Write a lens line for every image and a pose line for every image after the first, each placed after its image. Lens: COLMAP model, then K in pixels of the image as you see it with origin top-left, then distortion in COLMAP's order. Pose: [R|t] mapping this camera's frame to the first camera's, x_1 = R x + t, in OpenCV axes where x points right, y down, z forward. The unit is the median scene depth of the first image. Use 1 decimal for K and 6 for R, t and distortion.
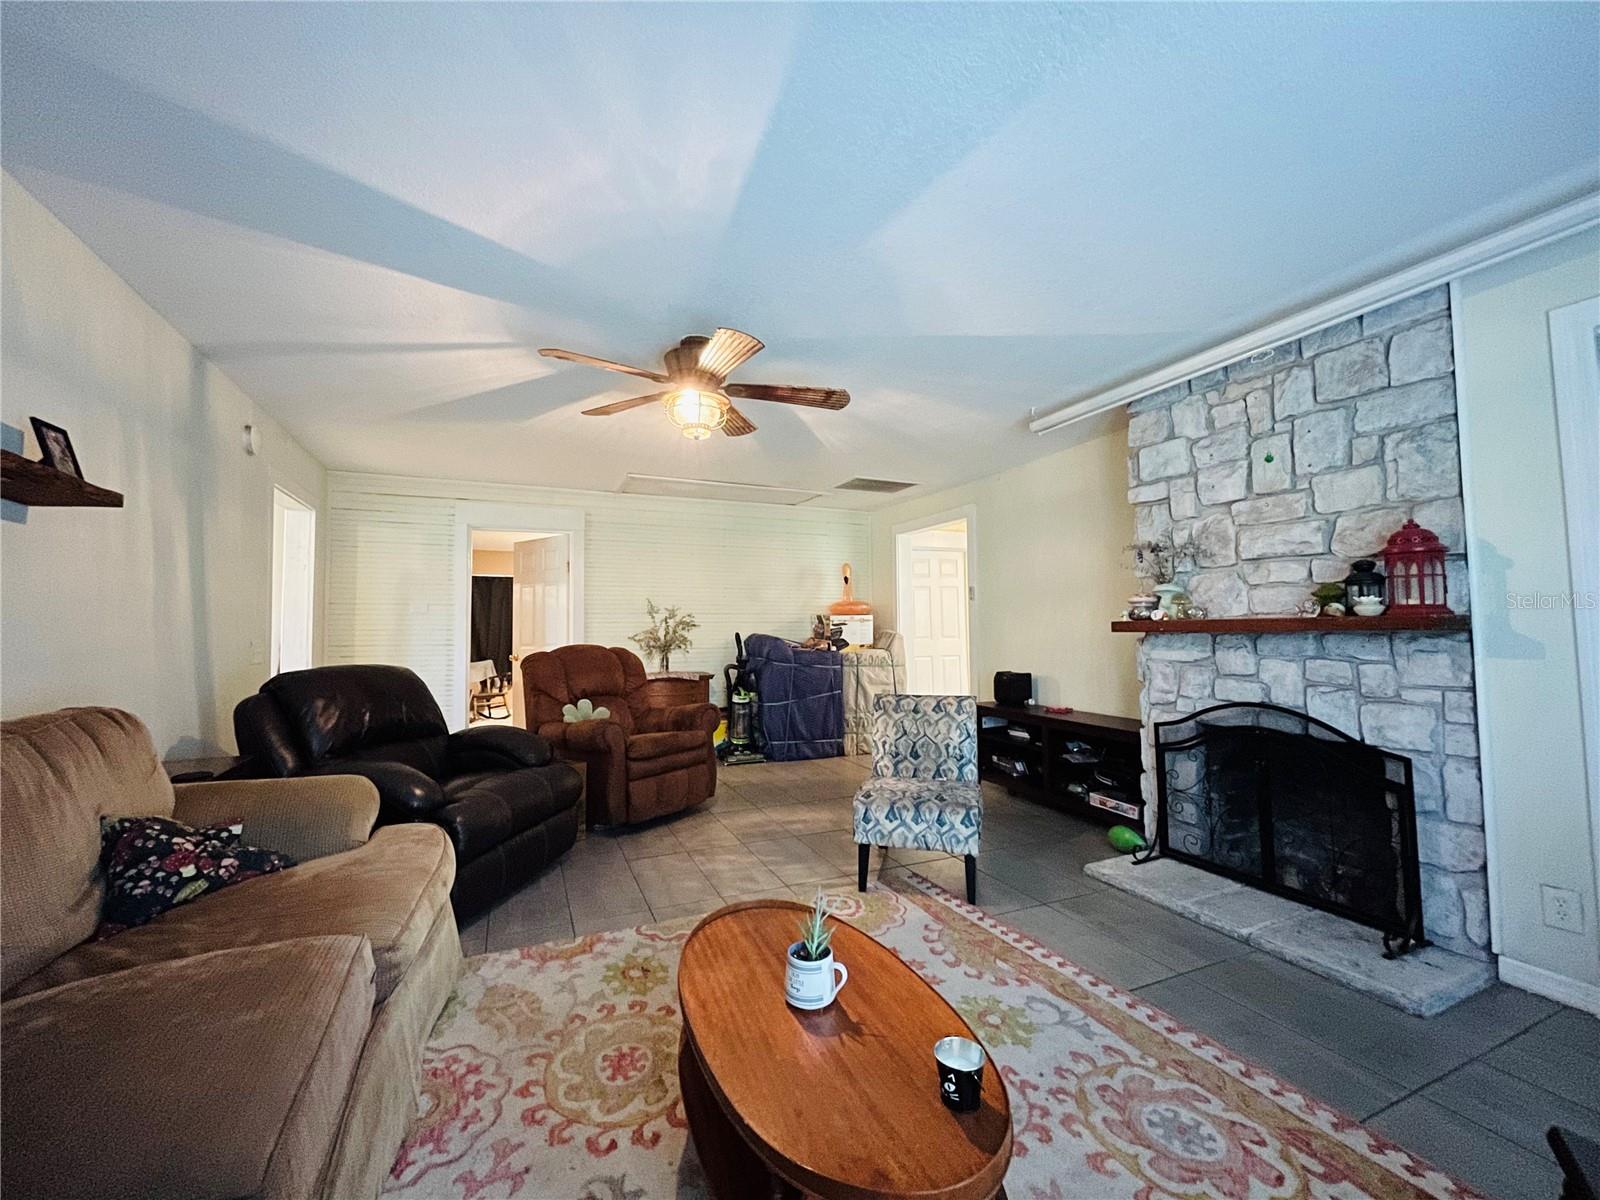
lens RADIAL K [[641.6, 0, 789.2], [0, 641.6, 596.5], [0, 0, 1]] dist [-0.008917, 0.000050]
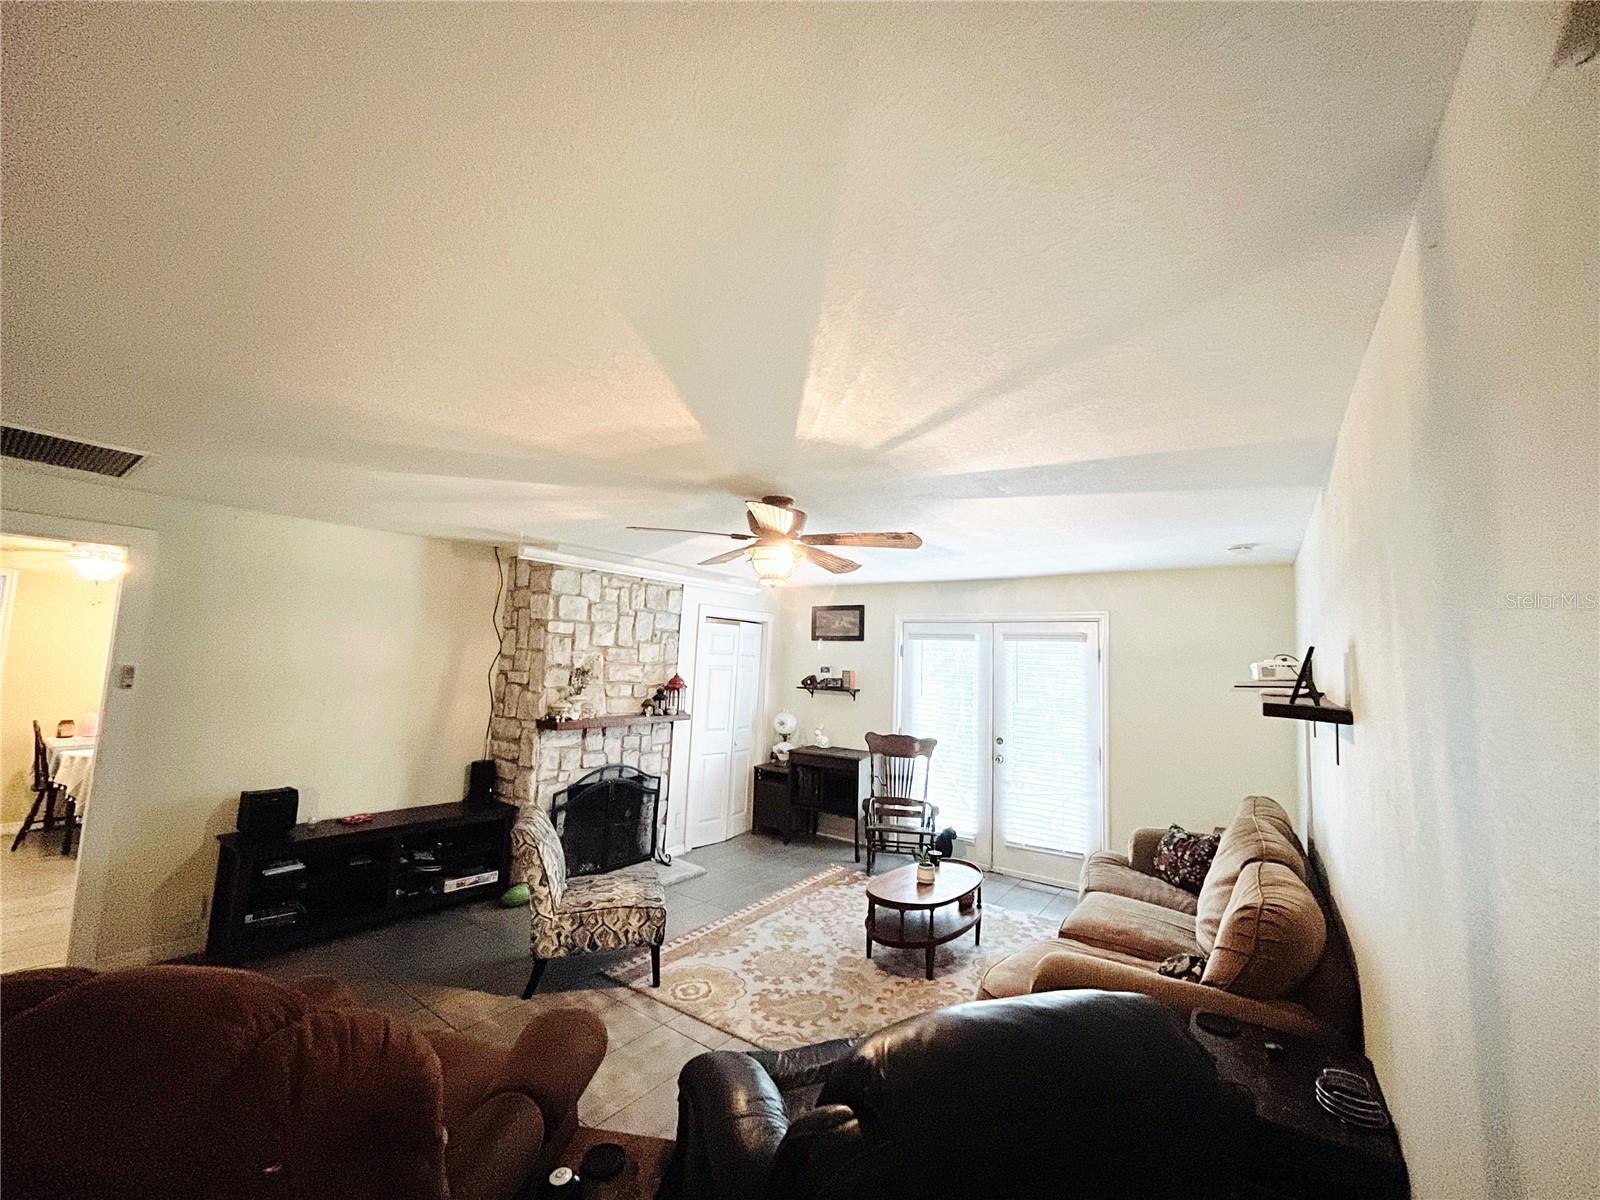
lens RADIAL K [[641.6, 0, 796.2], [0, 641.6, 600.3], [0, 0, 1]] dist [-0.008917, 0.000050]
pose [[-0.510206, 0.068743, 0.857300, -1.087195], [-0.079625, 0.988744, -0.126671, -0.100884], [-0.856358, -0.132891, -0.498990, 1.521262]]
